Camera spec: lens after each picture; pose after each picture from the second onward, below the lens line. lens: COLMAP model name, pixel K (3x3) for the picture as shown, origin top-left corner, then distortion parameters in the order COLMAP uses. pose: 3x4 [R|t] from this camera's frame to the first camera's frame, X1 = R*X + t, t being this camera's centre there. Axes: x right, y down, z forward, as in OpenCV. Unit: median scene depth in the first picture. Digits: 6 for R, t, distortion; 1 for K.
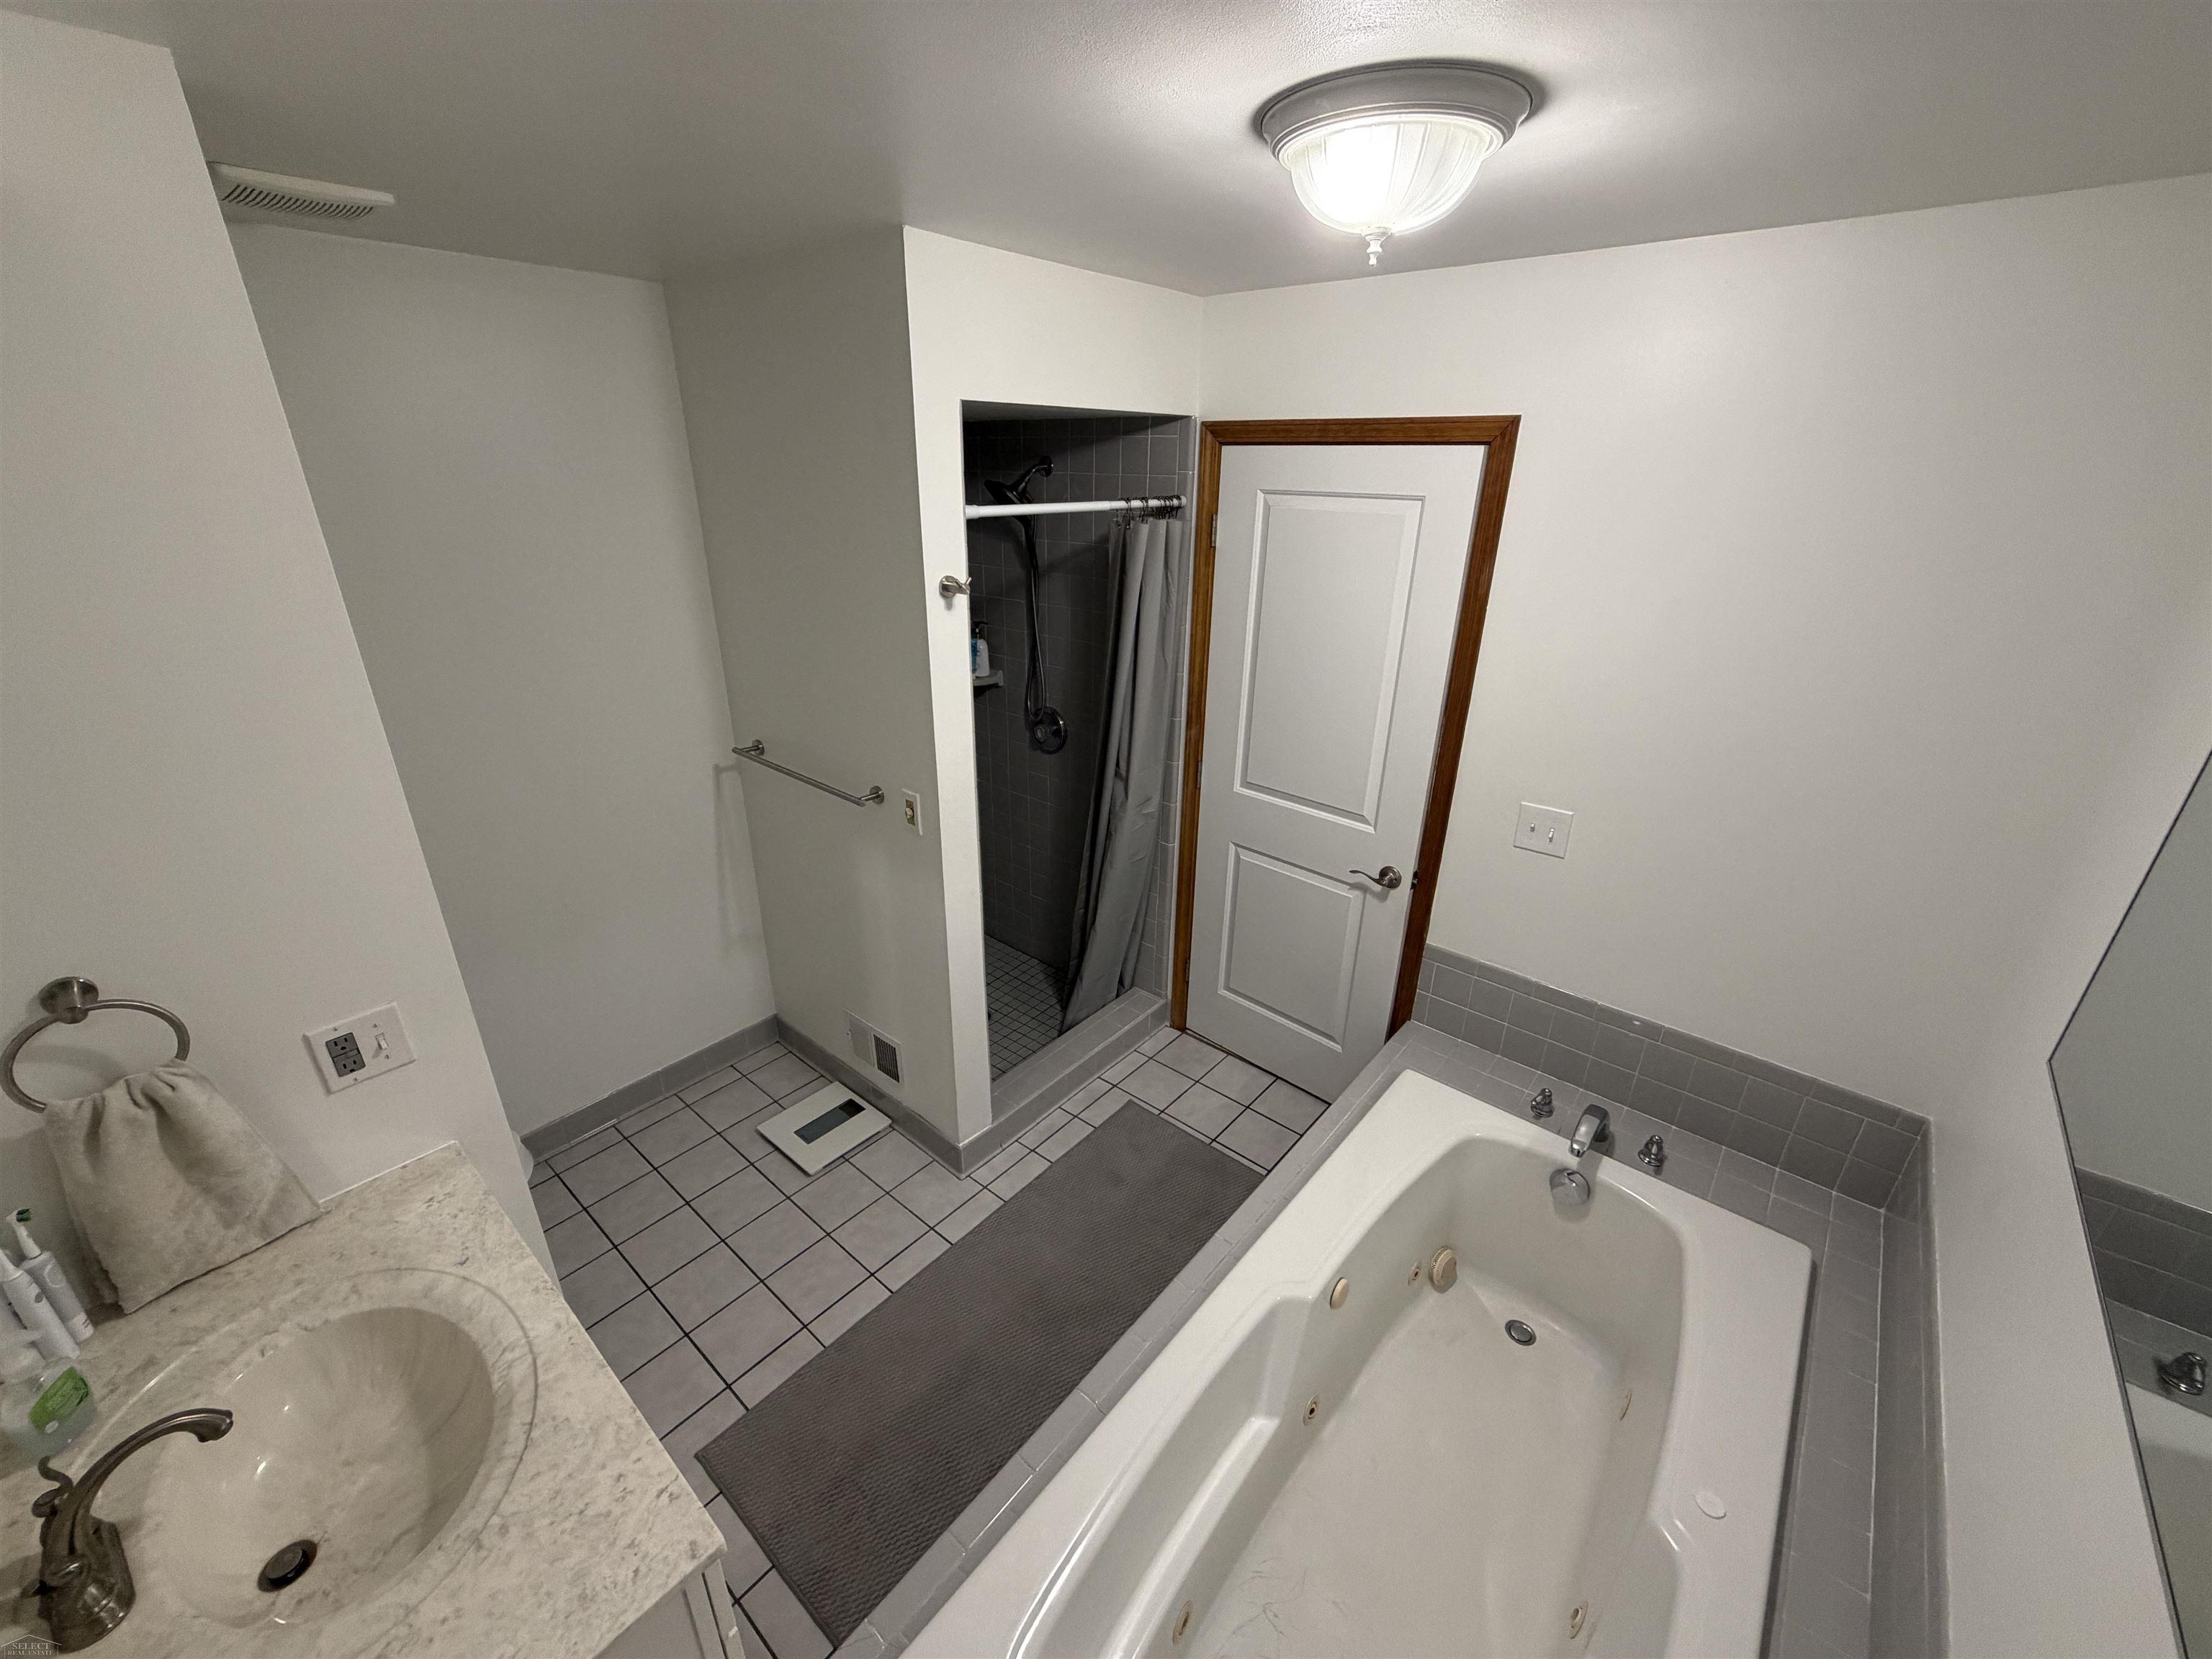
lens RADIAL K [[884.3, 0, 1103.7], [0, 884.3, 827.4], [0, 0, 1]] dist [0.000469, 0.000326]
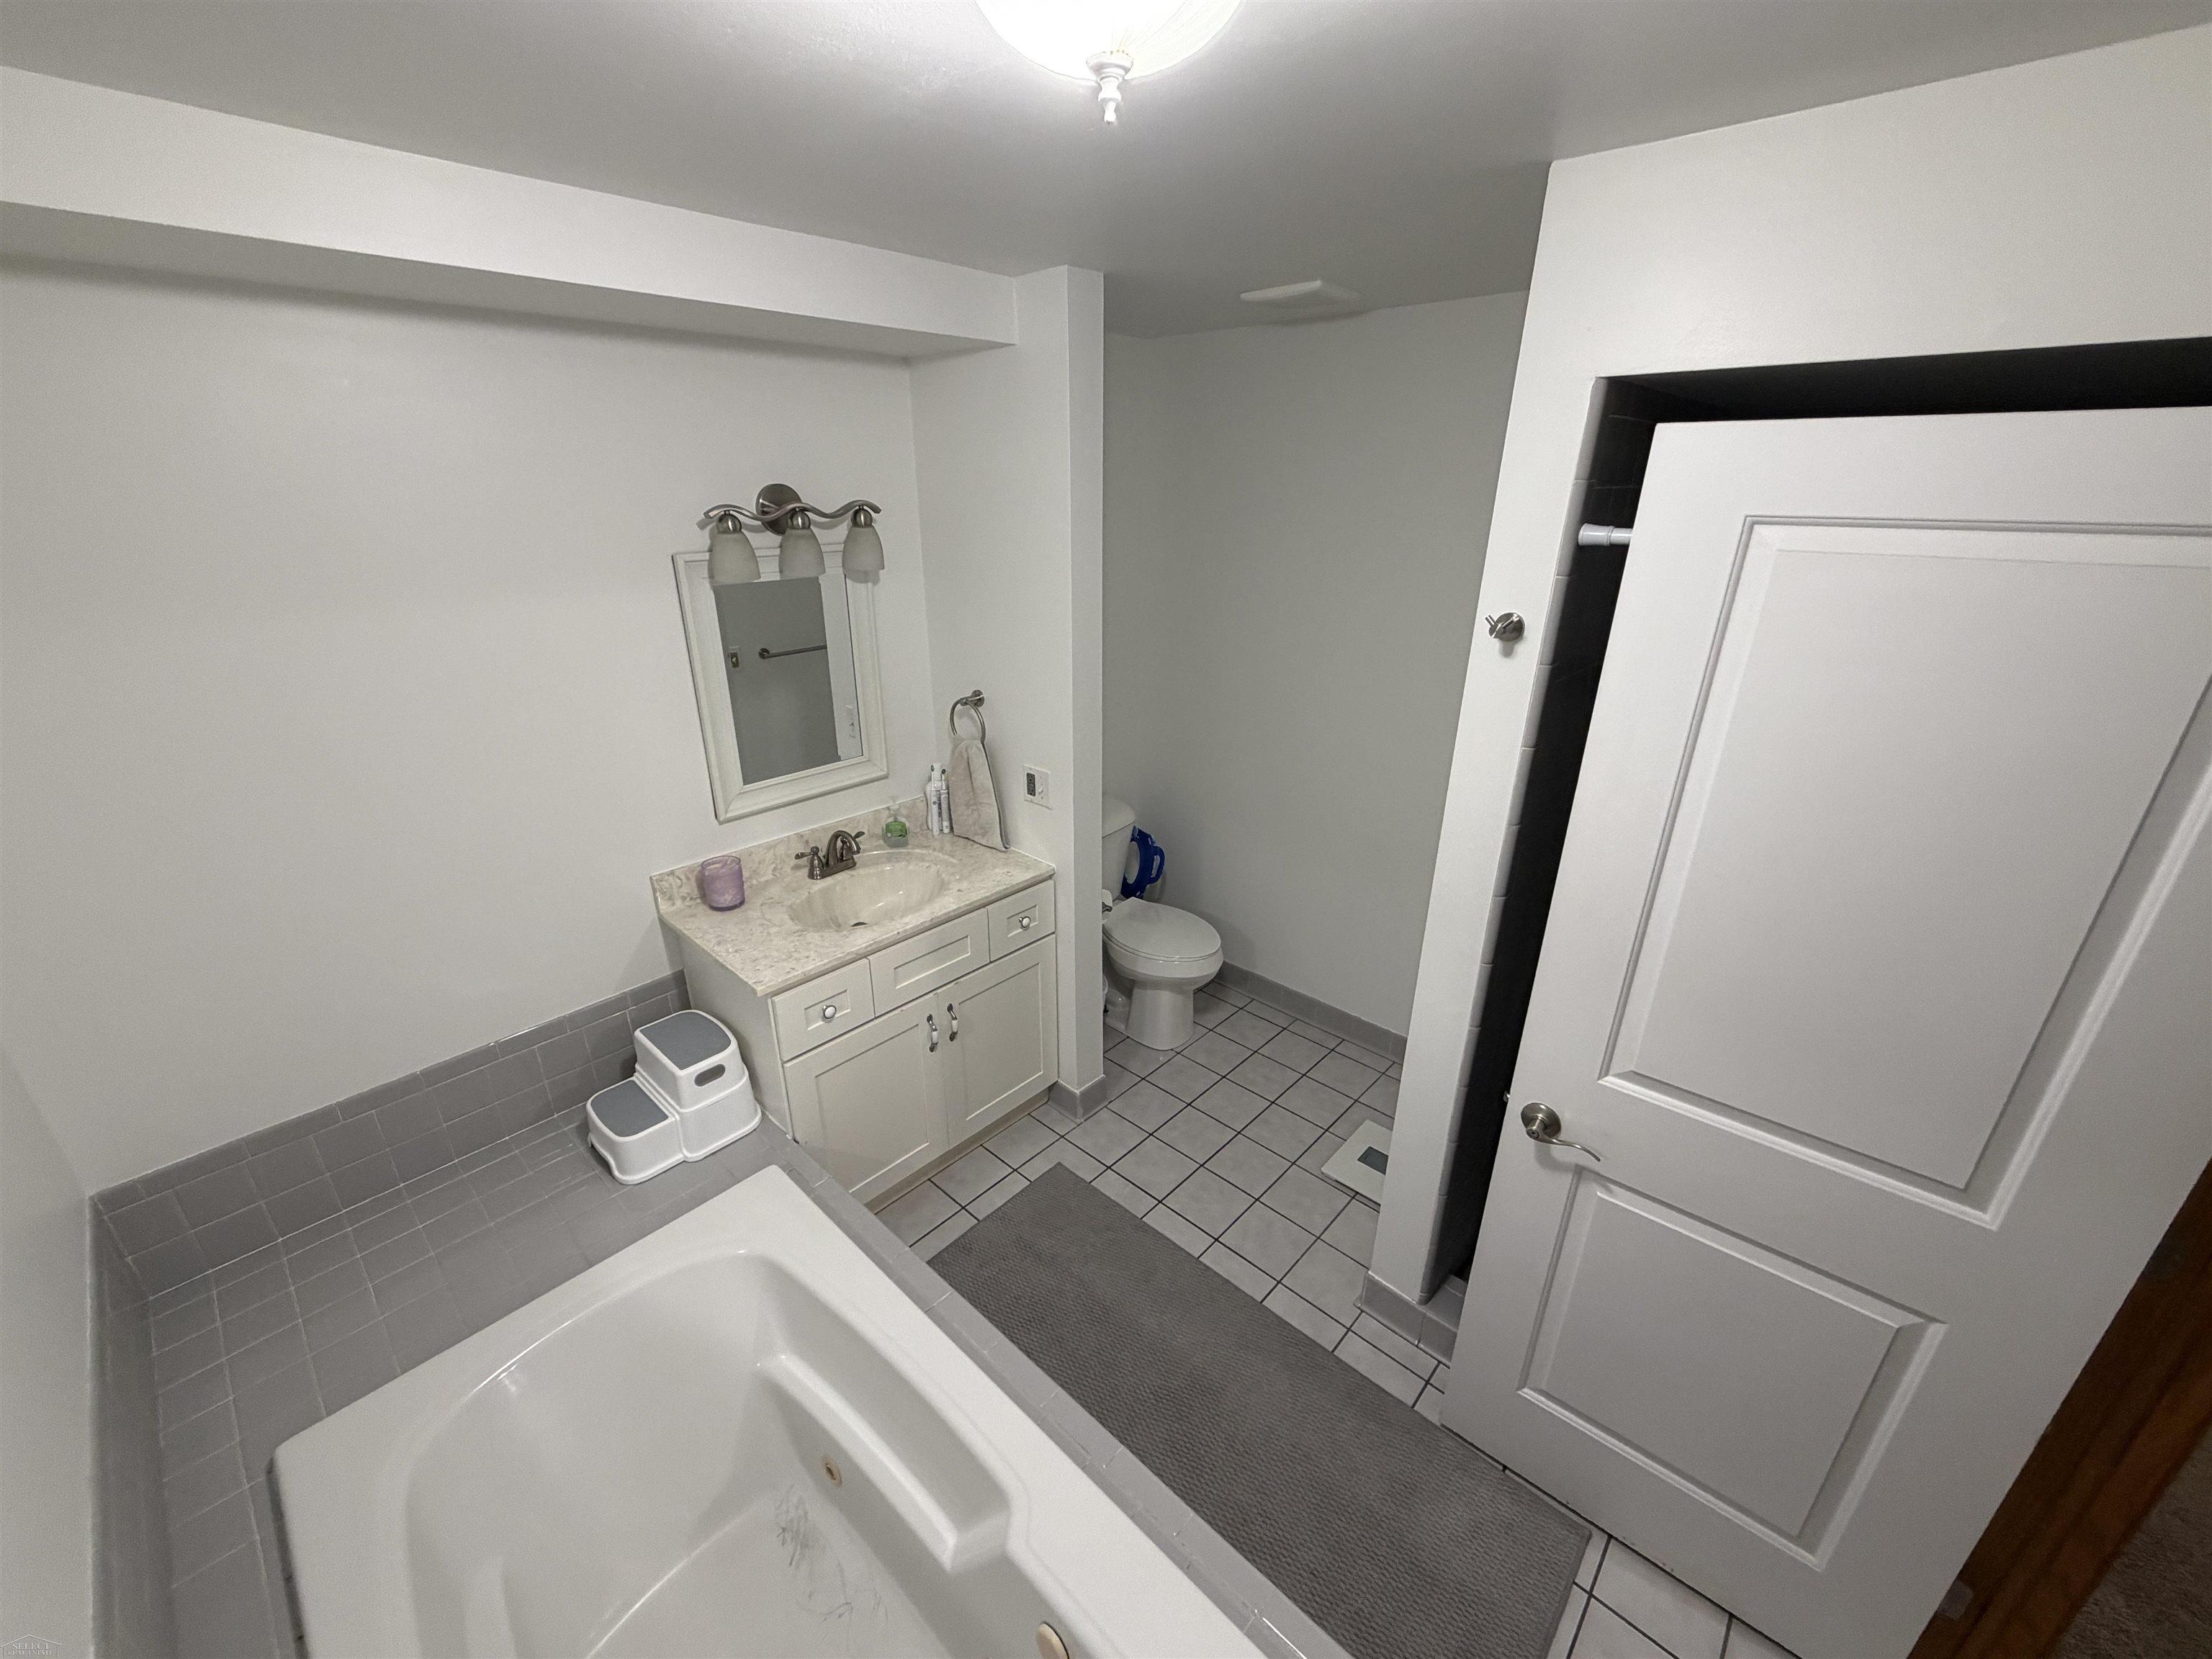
lens RADIAL K [[884.3, 0, 1102.3], [0, 884.3, 834.7], [0, 0, 1]] dist [0.000469, 0.000326]
pose [[-0.043634, 0.364338, -0.930244, 0.734069], [-0.391215, 0.850540, 0.351471, -0.295515], [0.919264, 0.379262, 0.105422, 0.779933]]
